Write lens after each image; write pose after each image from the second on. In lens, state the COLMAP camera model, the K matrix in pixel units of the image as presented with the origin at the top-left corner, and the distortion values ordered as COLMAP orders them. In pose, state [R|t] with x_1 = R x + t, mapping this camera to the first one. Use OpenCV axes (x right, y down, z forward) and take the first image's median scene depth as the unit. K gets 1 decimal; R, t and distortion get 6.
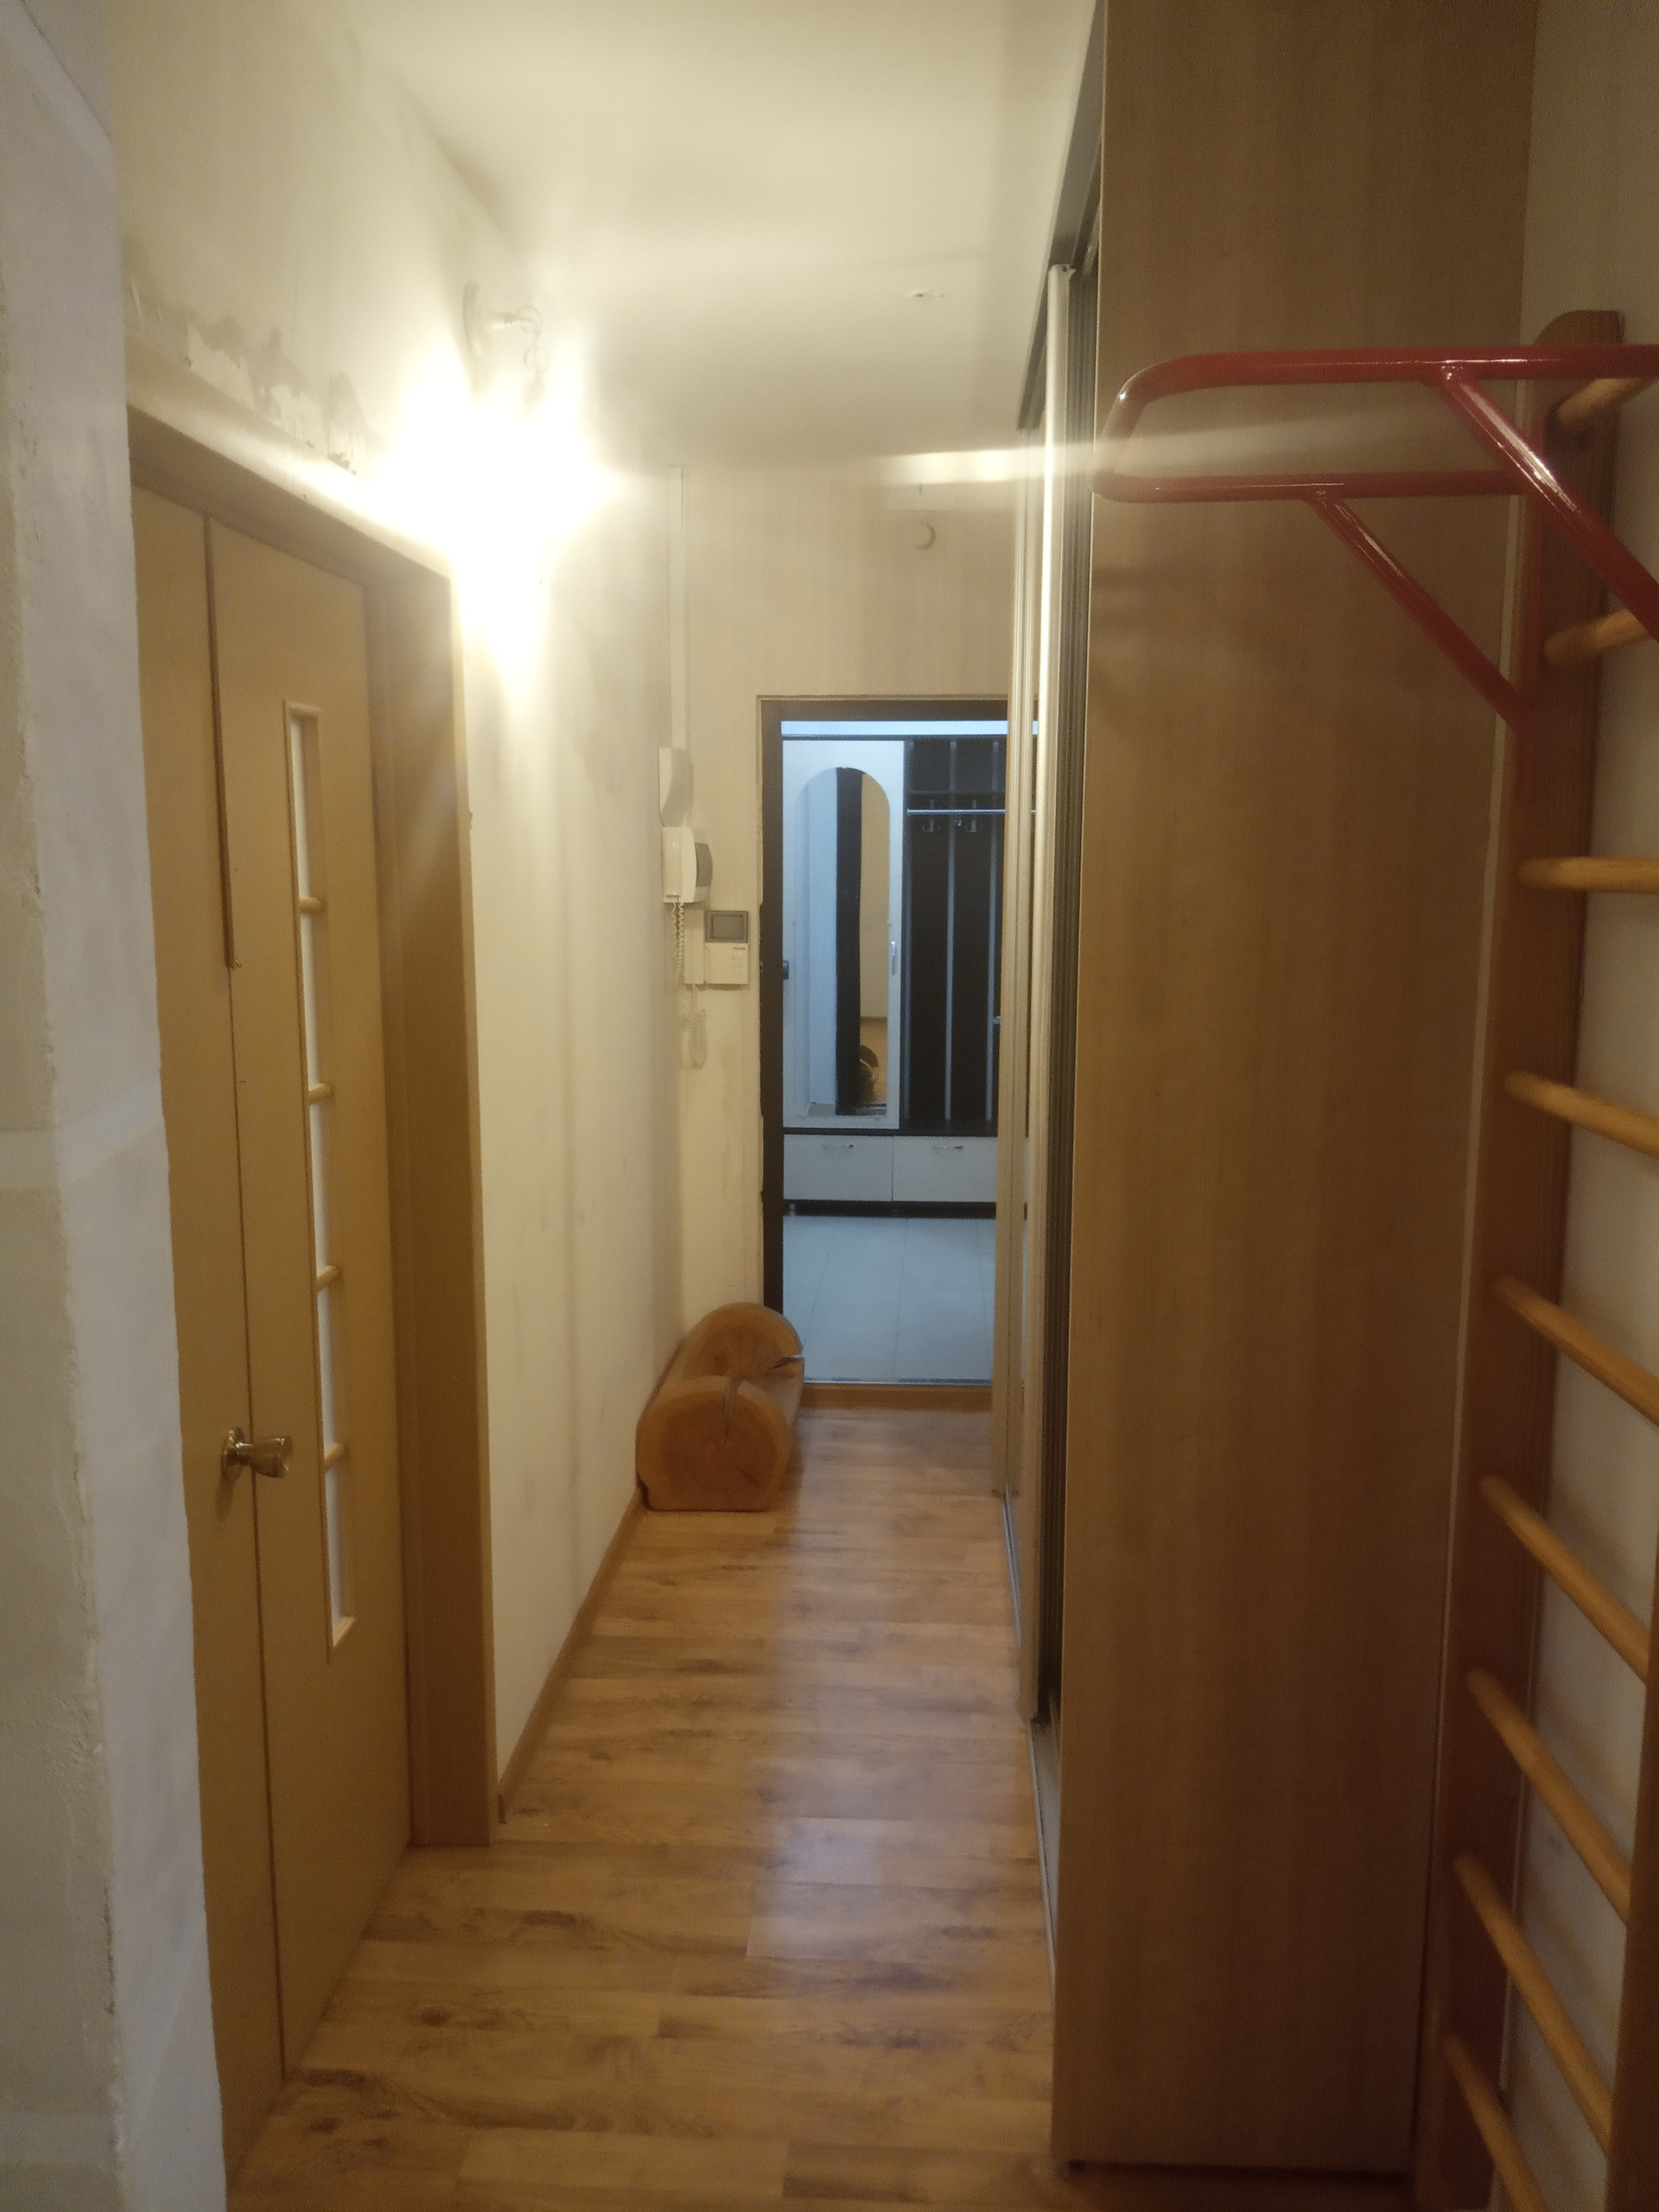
lens RADIAL K [[1813.1, 0, 832.0], [0, 1813.1, 1107.8], [0, 0, 1]] dist [0.013232, 0.001645]
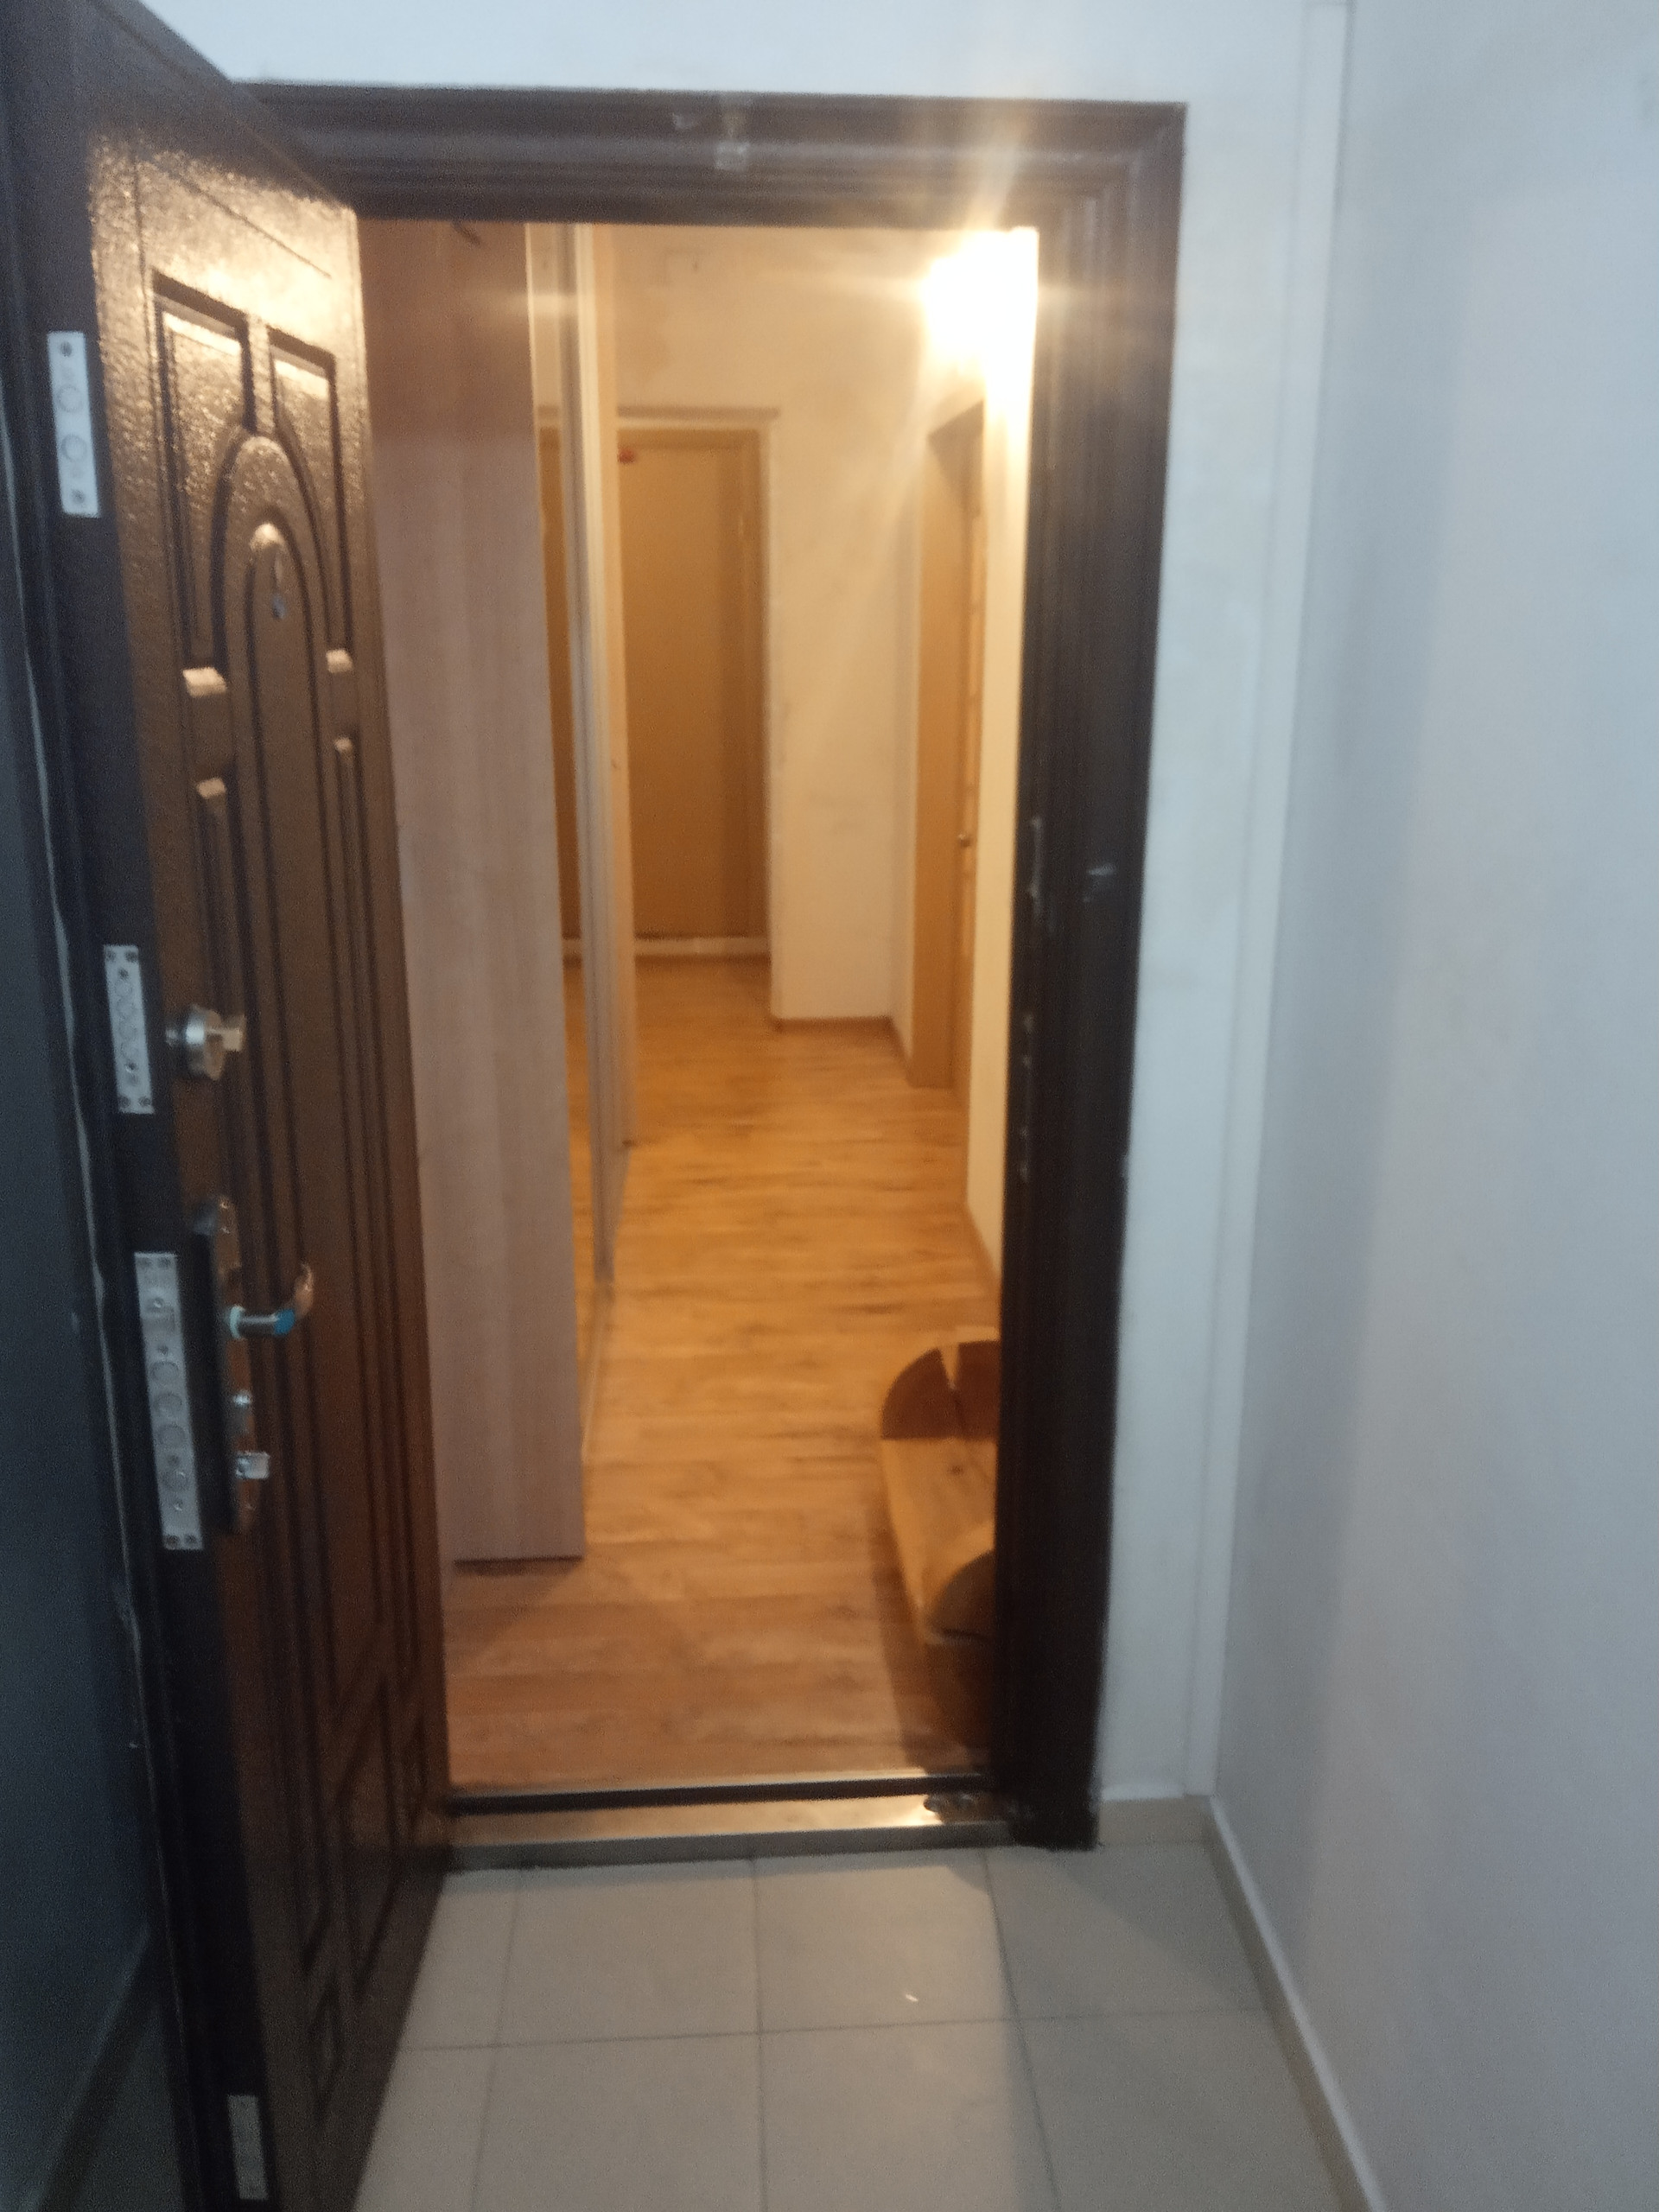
lens RADIAL K [[1813.1, 0, 829.9], [0, 1813.1, 1104.4], [0, 0, 1]] dist [0.013232, 0.001645]
pose [[-0.992721, 0.019281, -0.118881, 0.034375], [-0.031429, 0.911420, 0.410275, -0.099906], [0.116261, 0.411025, -0.904180, 0.716334]]
